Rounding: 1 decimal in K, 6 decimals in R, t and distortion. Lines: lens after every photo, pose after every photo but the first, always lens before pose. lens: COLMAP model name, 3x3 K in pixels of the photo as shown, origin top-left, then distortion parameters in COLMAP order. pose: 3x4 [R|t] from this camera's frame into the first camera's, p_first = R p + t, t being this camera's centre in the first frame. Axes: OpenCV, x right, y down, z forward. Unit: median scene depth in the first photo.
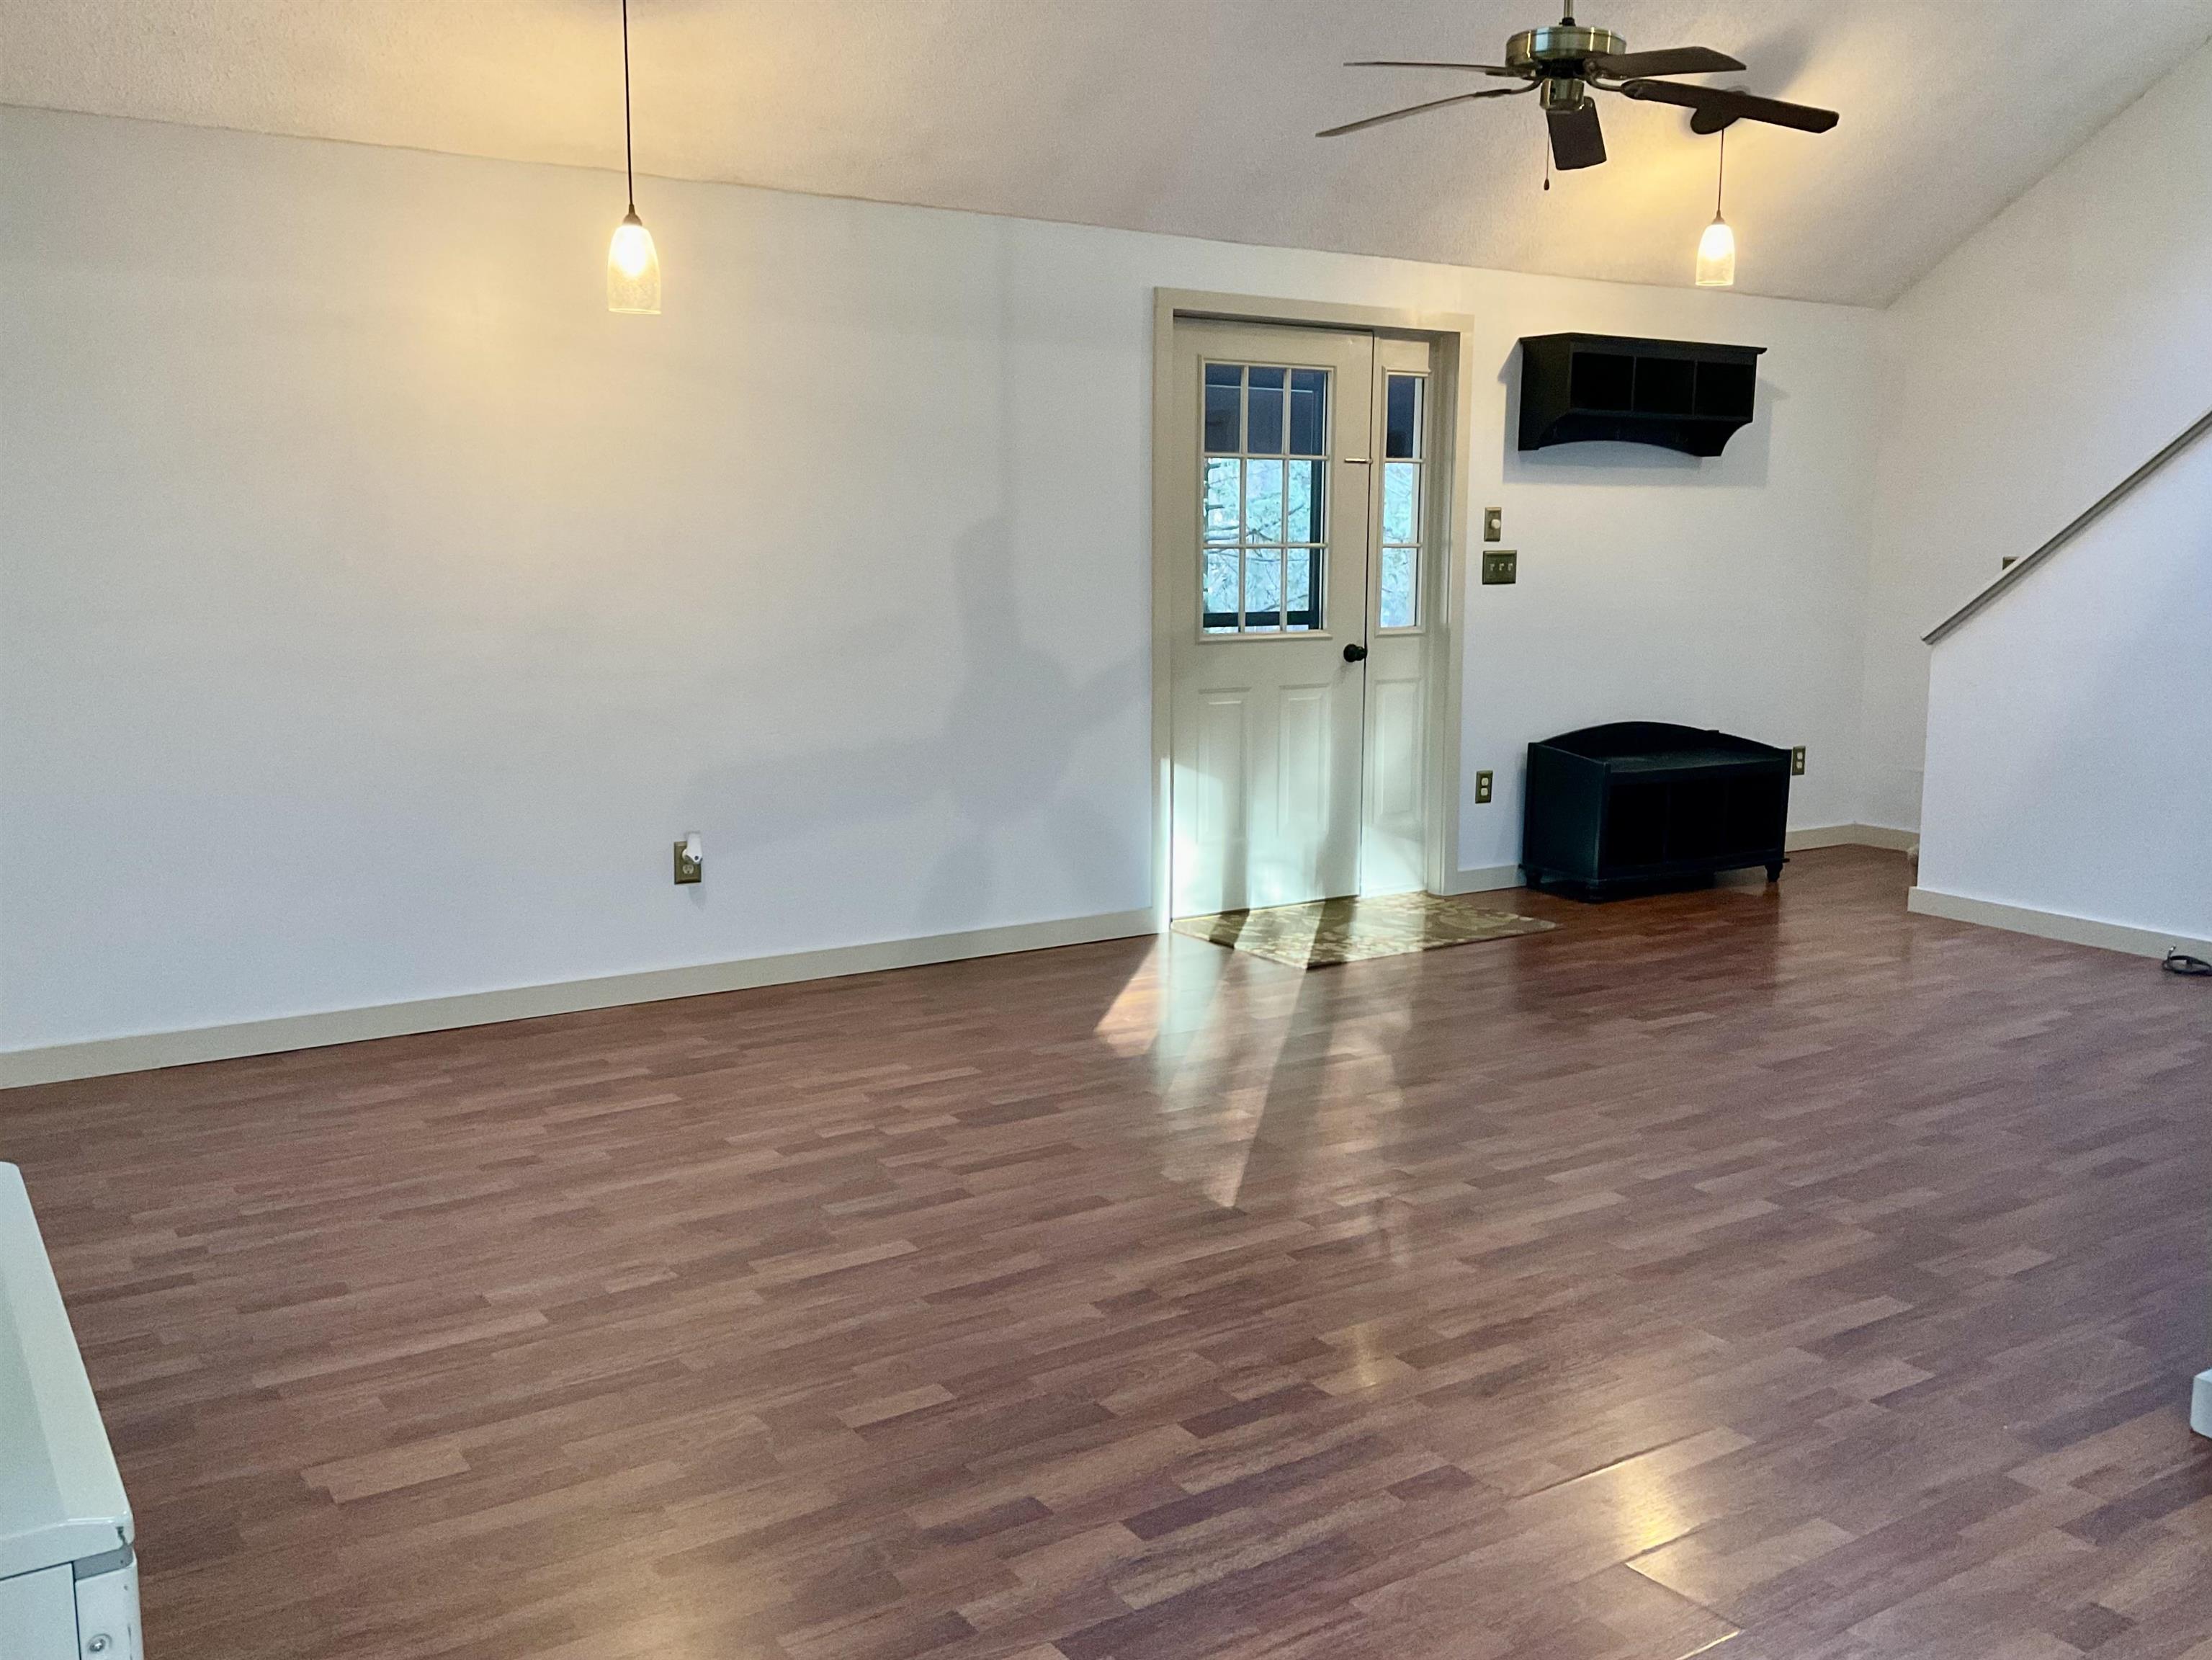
lens RADIAL K [[1904.5, 0, 1099.6], [0, 1904.5, 838.2], [0, 0, 1]] dist [0.086864, -0.151406]
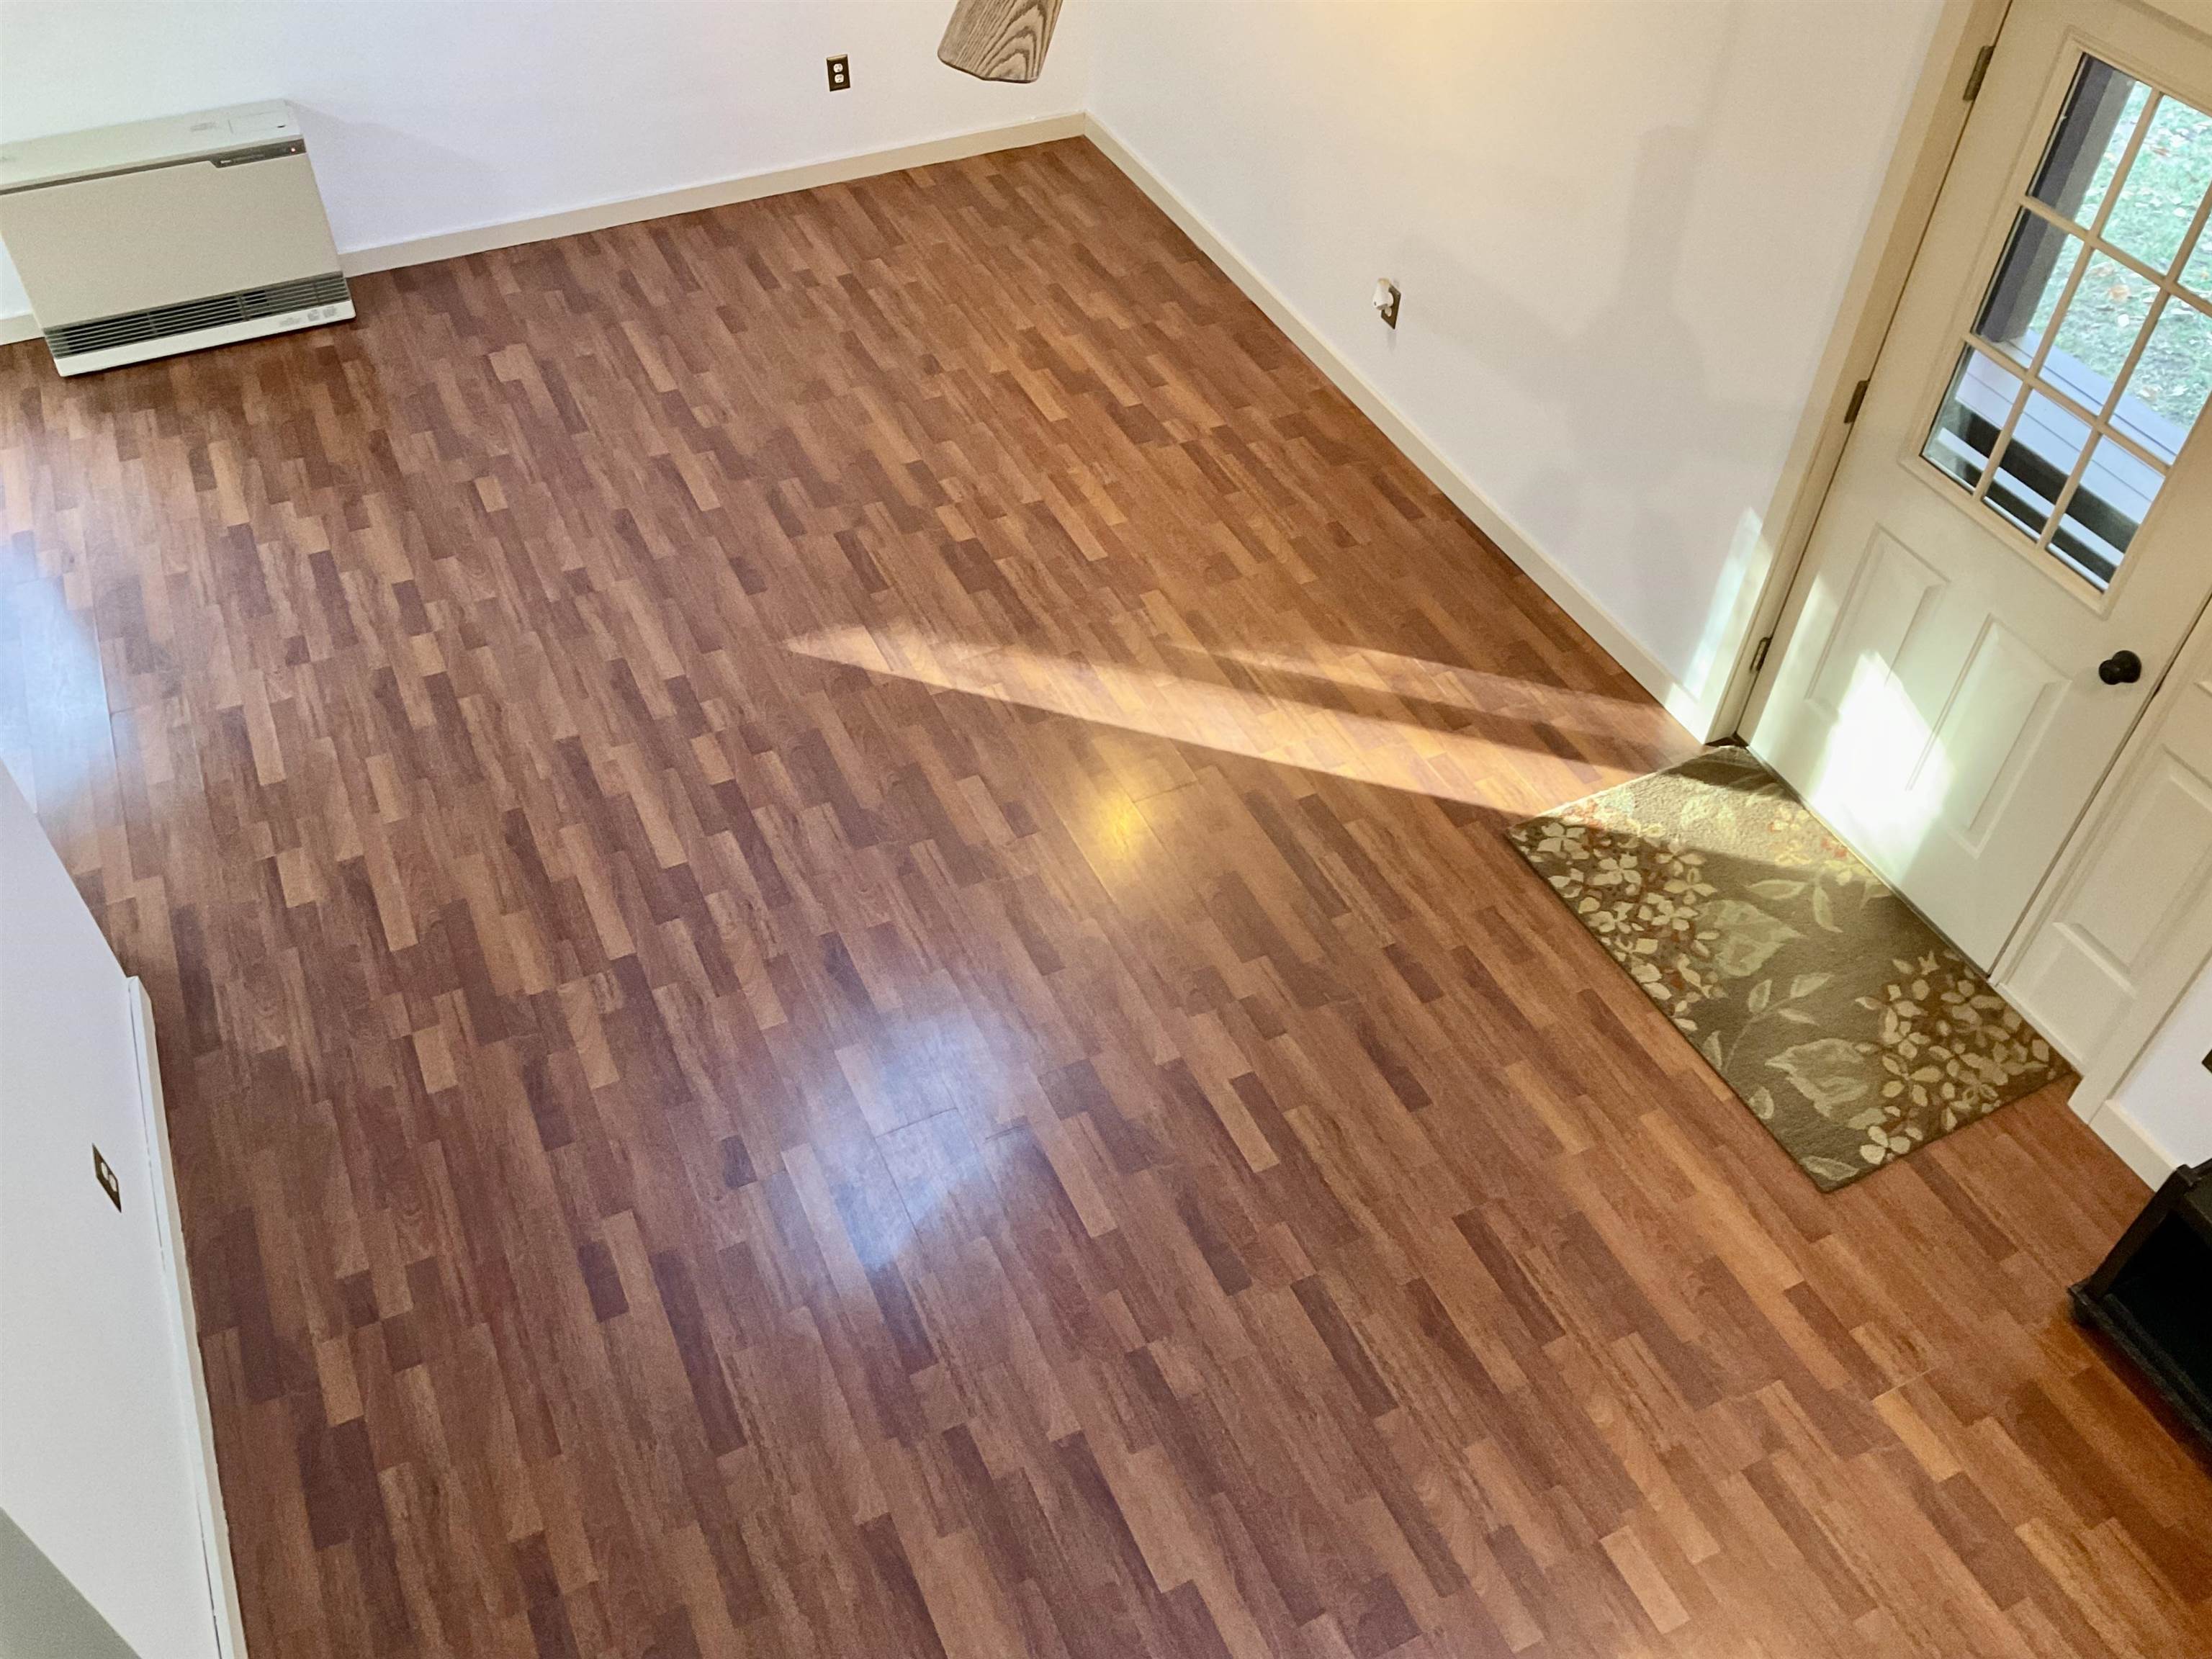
lens RADIAL K [[1805.8, 0, 1096.3], [0, 1805.8, 829.5], [0, 0, 1]] dist [0.110728, -0.197177]
pose [[-0.140416, 0.706293, -0.693855, 0.661858], [-0.171779, 0.672791, 0.719614, -0.454222], [0.975077, 0.220235, 0.026856, 0.804050]]
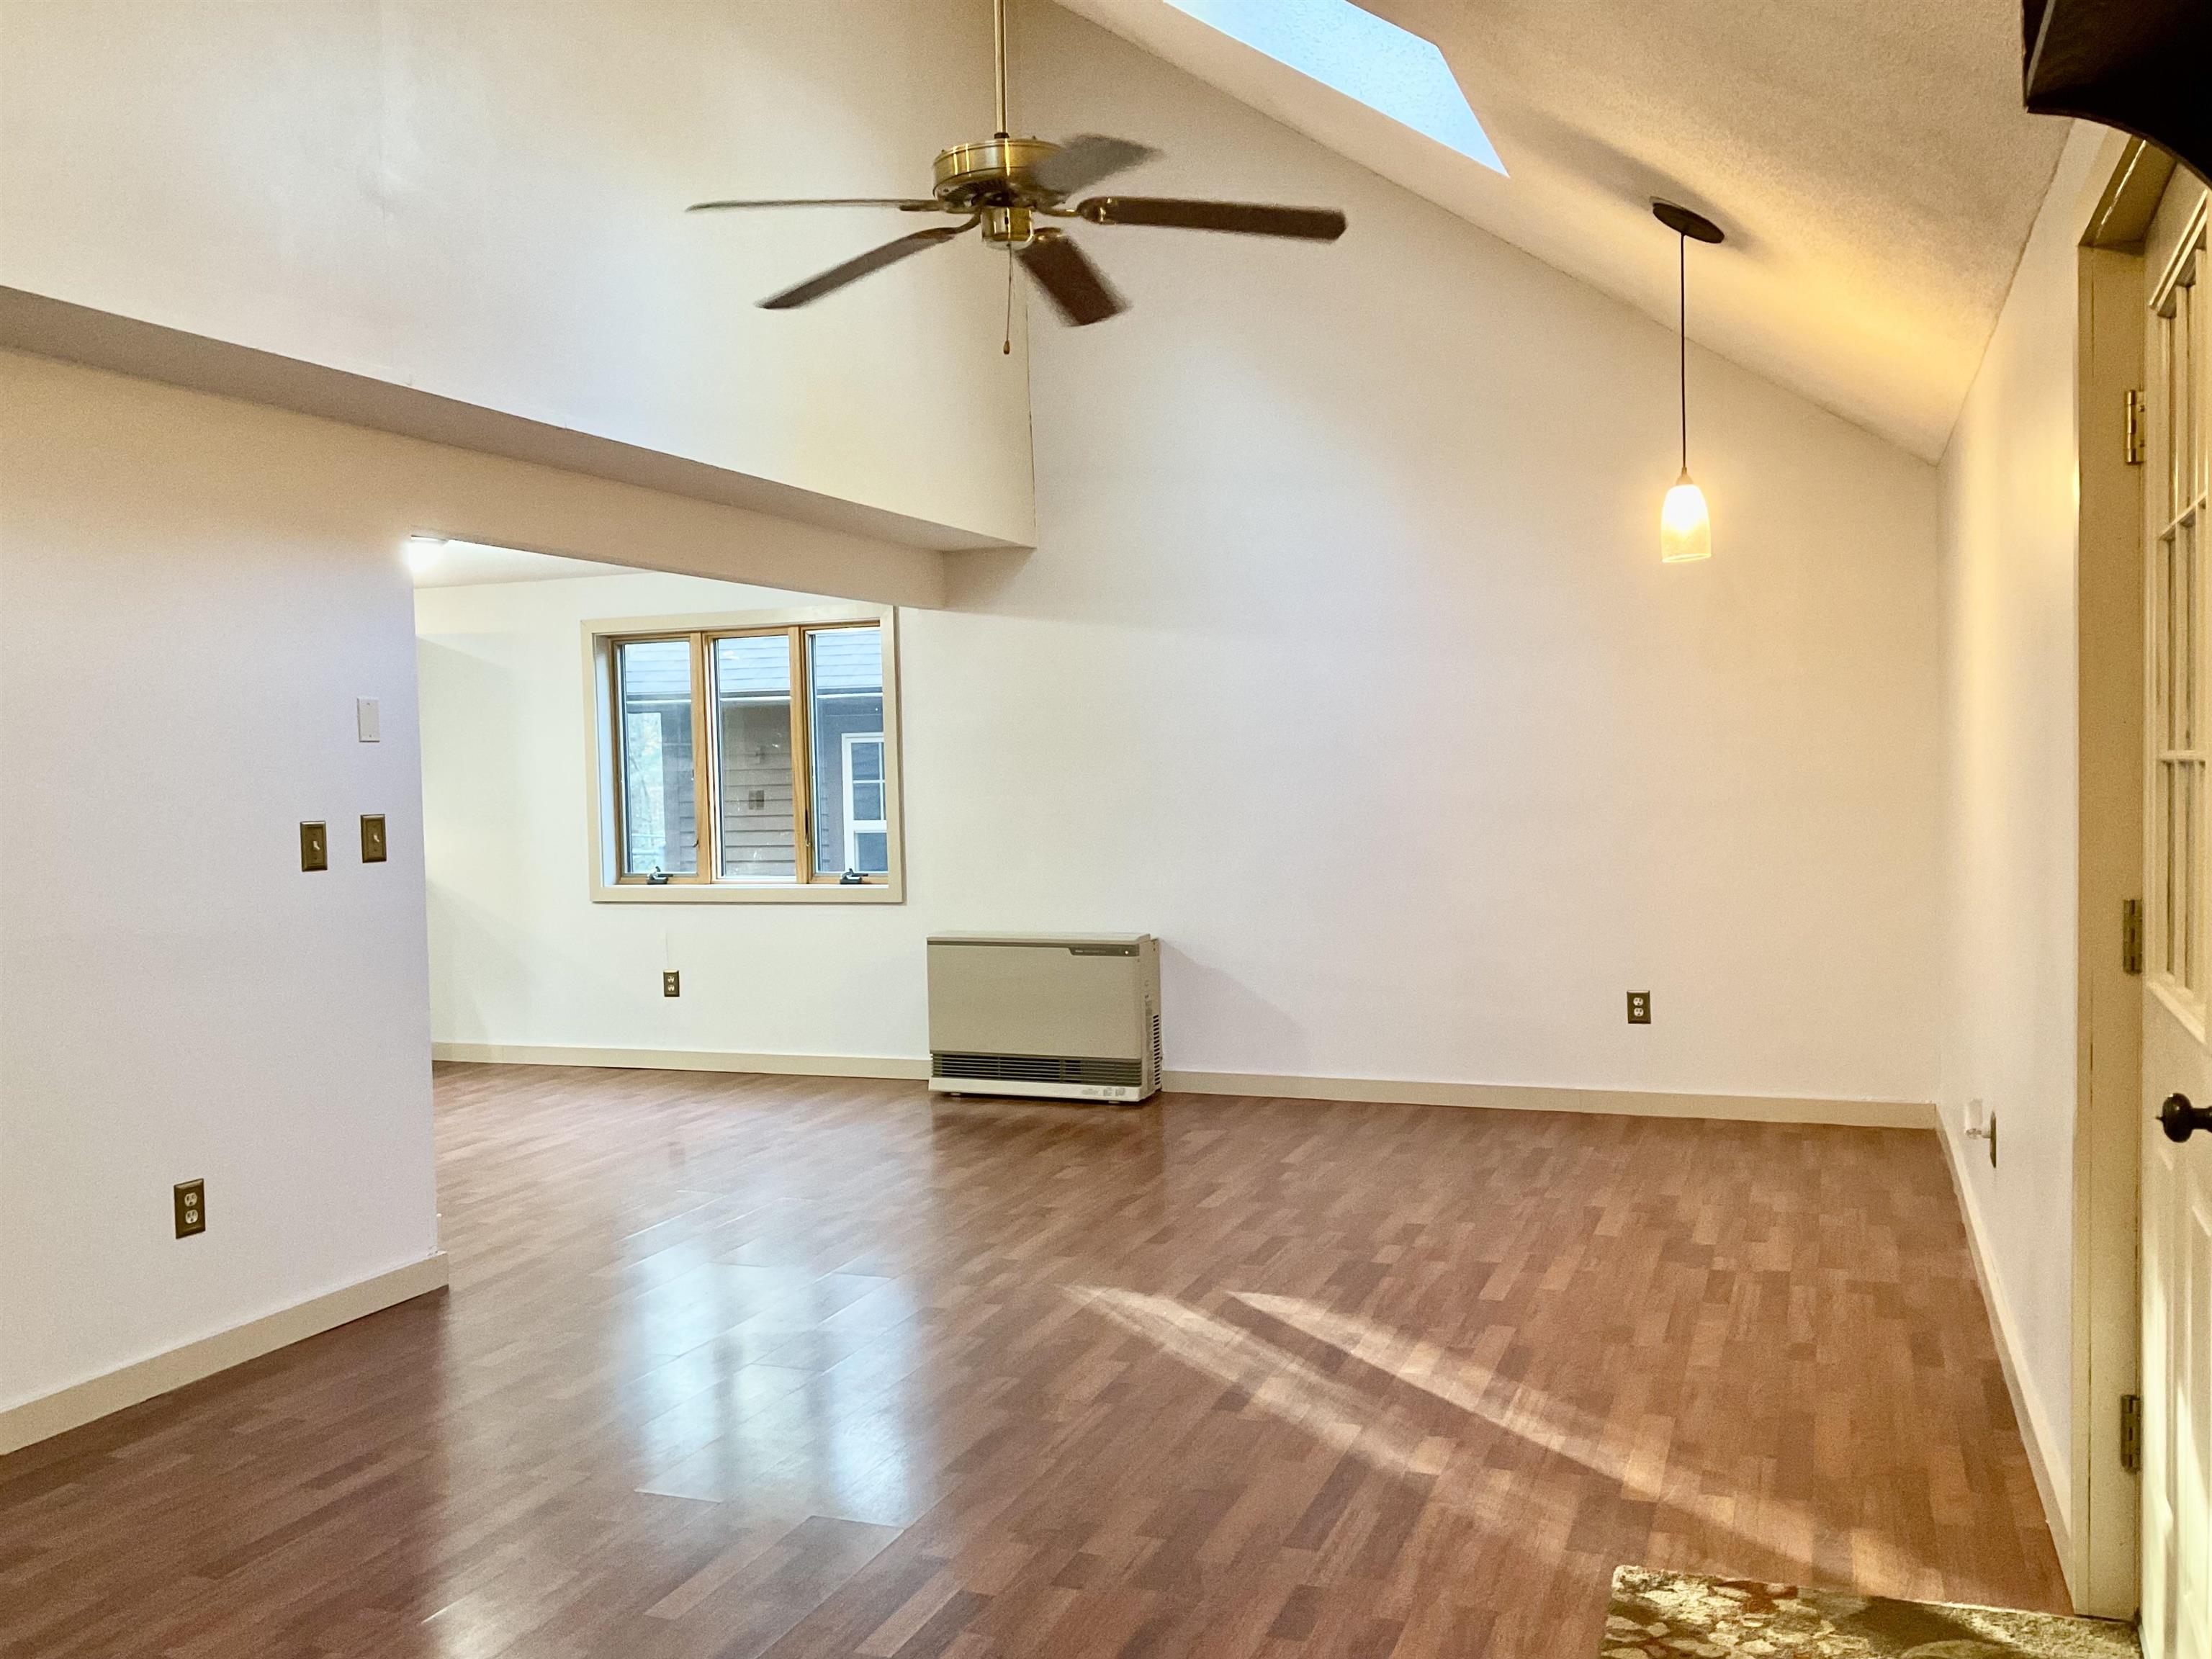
lens RADIAL K [[1805.8, 0, 1096.3], [0, 1805.8, 829.5], [0, 0, 1]] dist [0.110728, -0.197177]
pose [[-0.820613, 0.034889, -0.570418, 0.498100], [-0.066919, 0.985402, 0.156541, -0.197326], [0.567552, 0.166631, -0.806299, 1.276529]]
